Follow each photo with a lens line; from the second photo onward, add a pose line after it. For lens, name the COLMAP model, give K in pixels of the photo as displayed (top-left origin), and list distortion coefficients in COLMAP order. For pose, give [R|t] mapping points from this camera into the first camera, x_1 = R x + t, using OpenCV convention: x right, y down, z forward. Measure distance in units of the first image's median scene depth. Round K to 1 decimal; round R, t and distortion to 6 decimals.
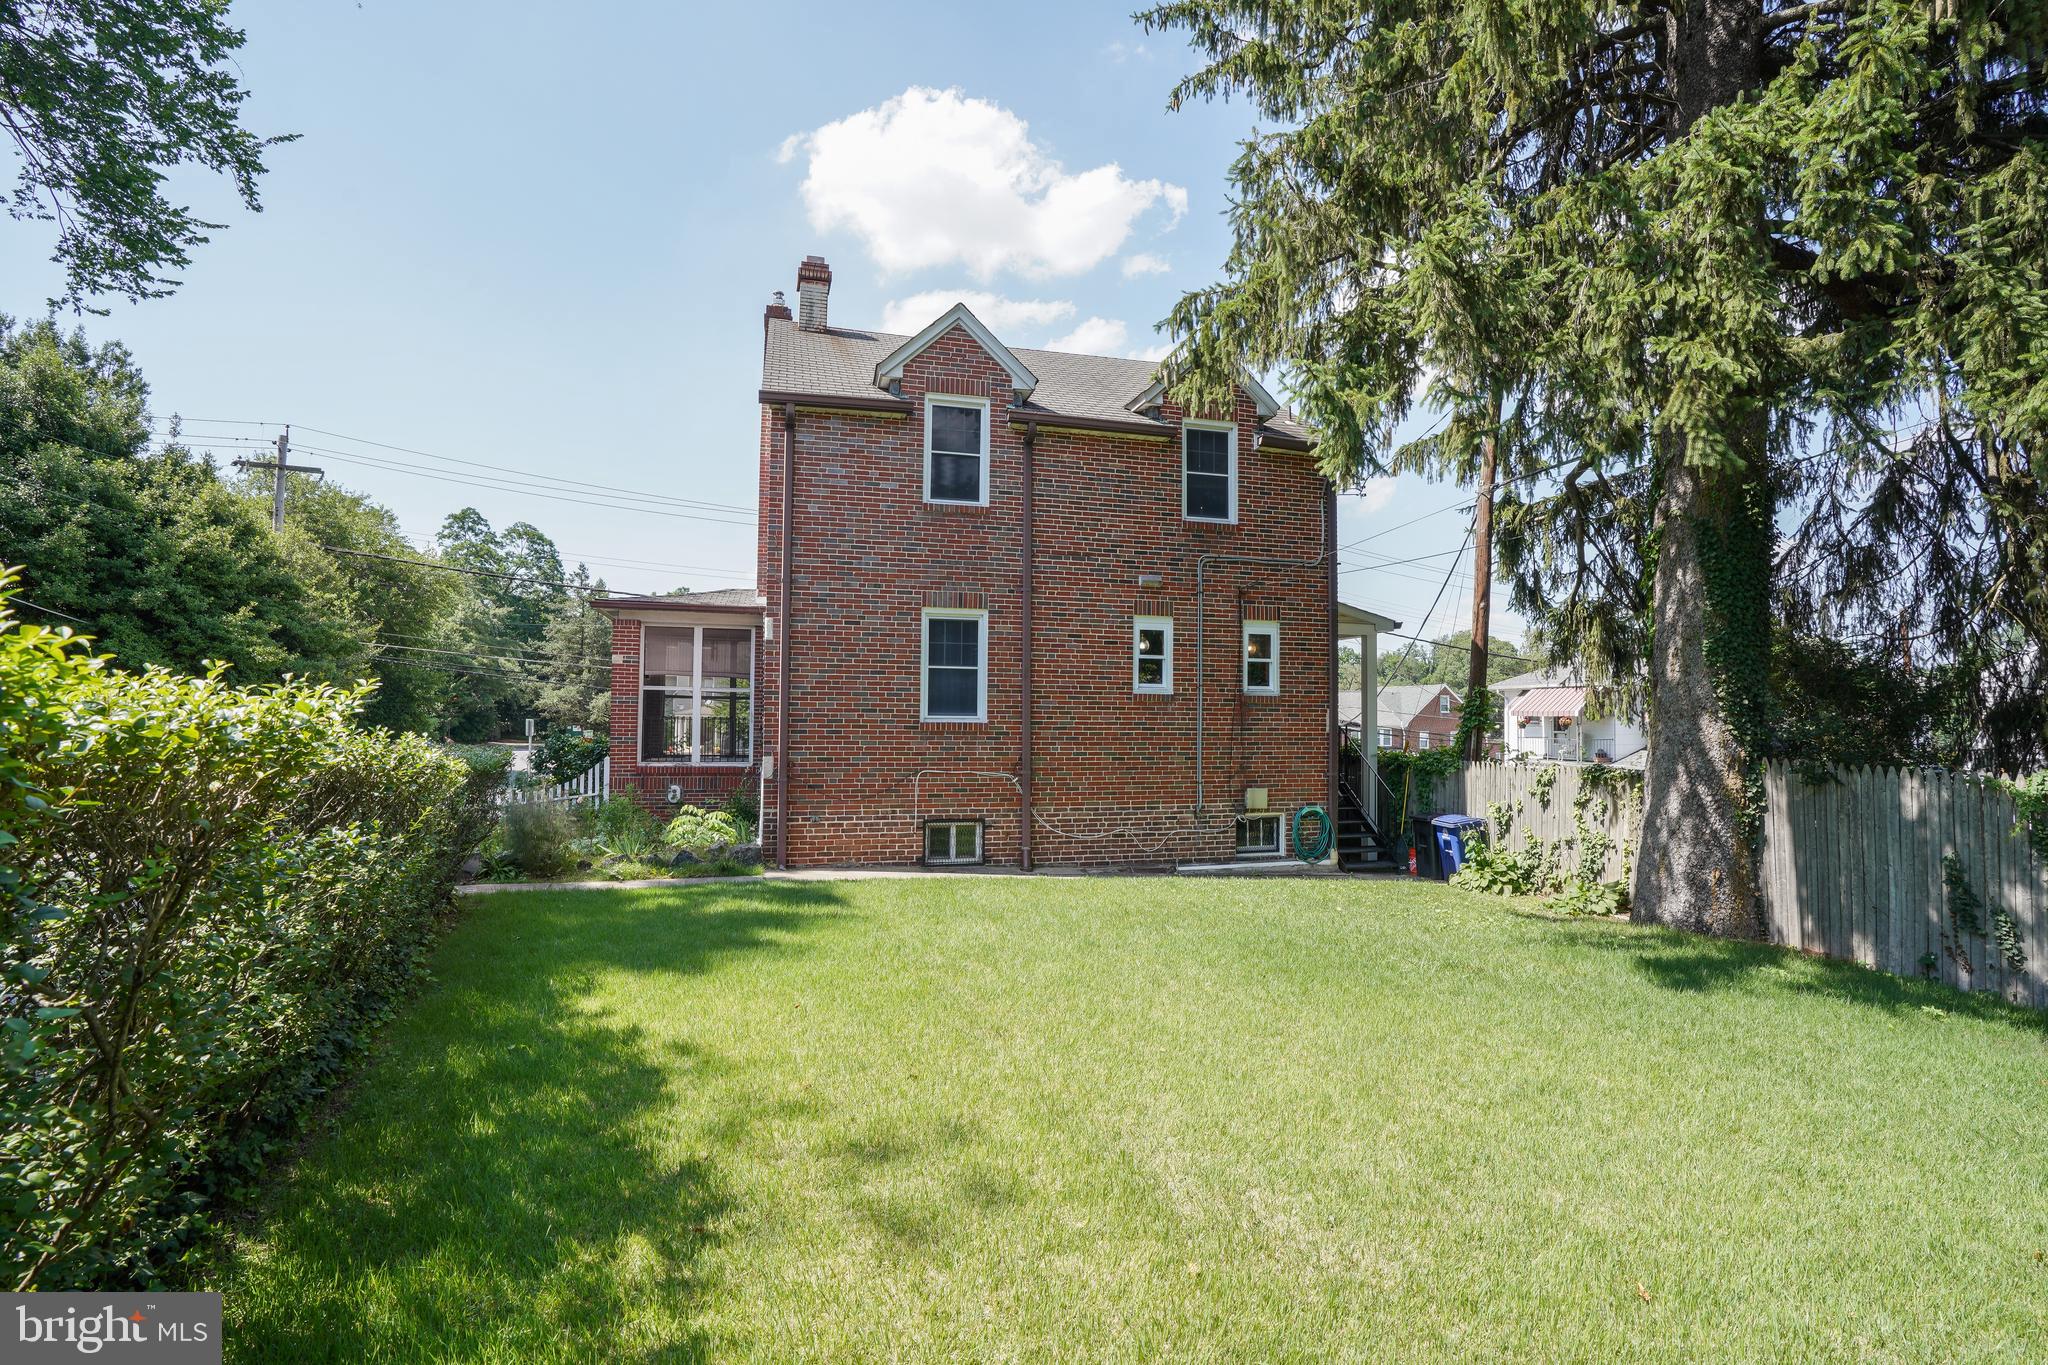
lens RADIAL K [[960.2, 0, 1034.3], [0, 960.2, 675.3], [0, 0, 1]] dist [-0.030472, -0.000379]
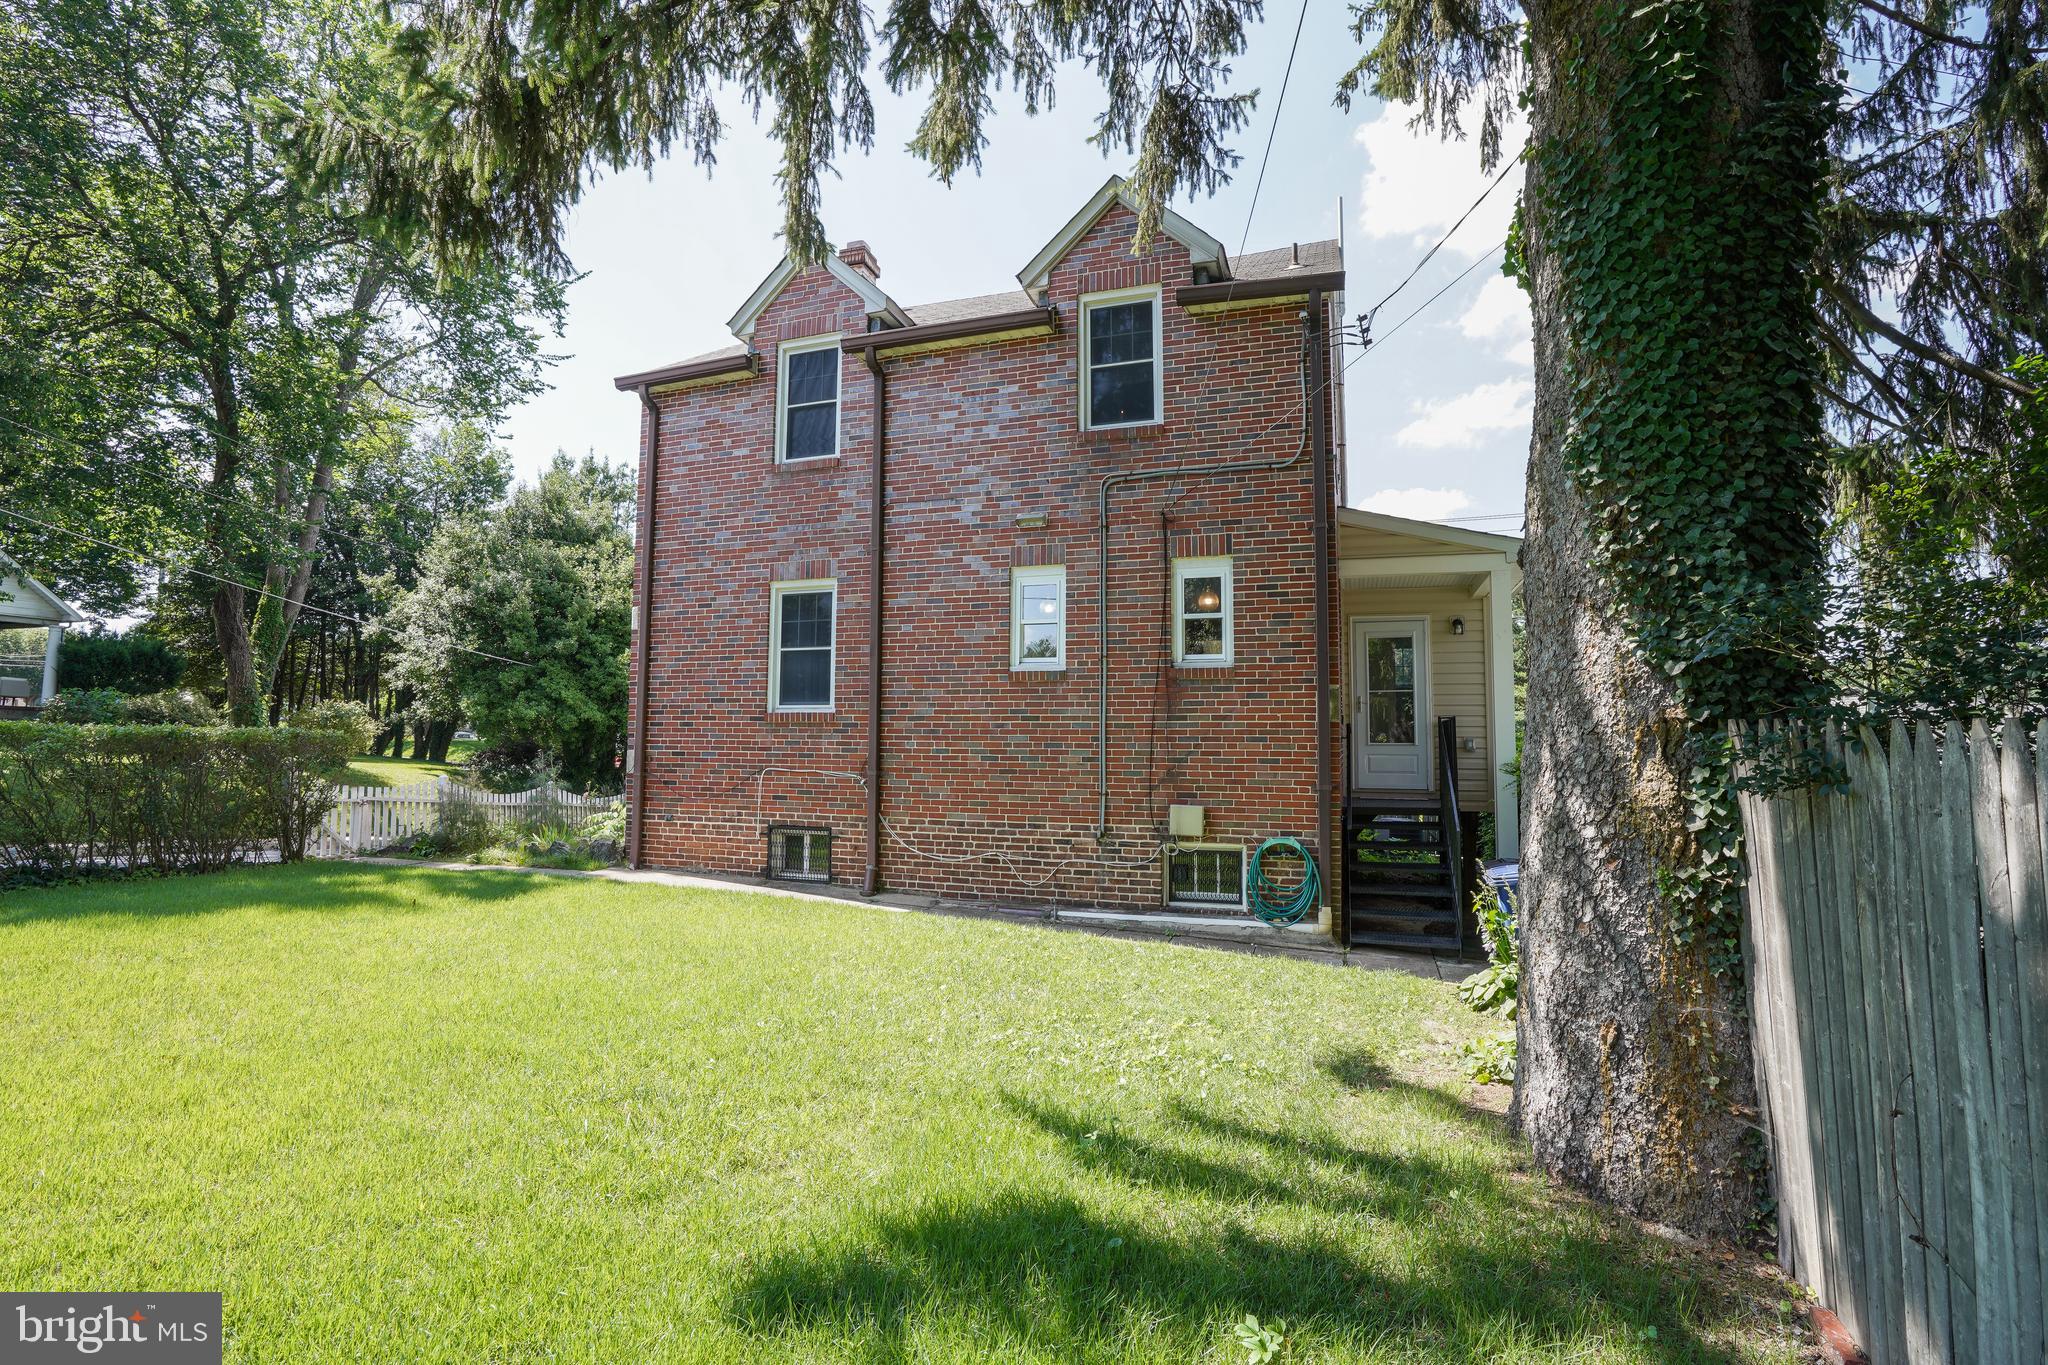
lens RADIAL K [[949.0, 0, 1021.4], [0, 949.0, 665.5], [0, 0, 1]] dist [-0.025918, 0.000613]
pose [[0.824580, -0.051129, -0.563430, 0.552306], [0.023105, 0.998120, -0.056761, 0.059460], [0.565273, 0.033786, 0.824211, 0.411647]]
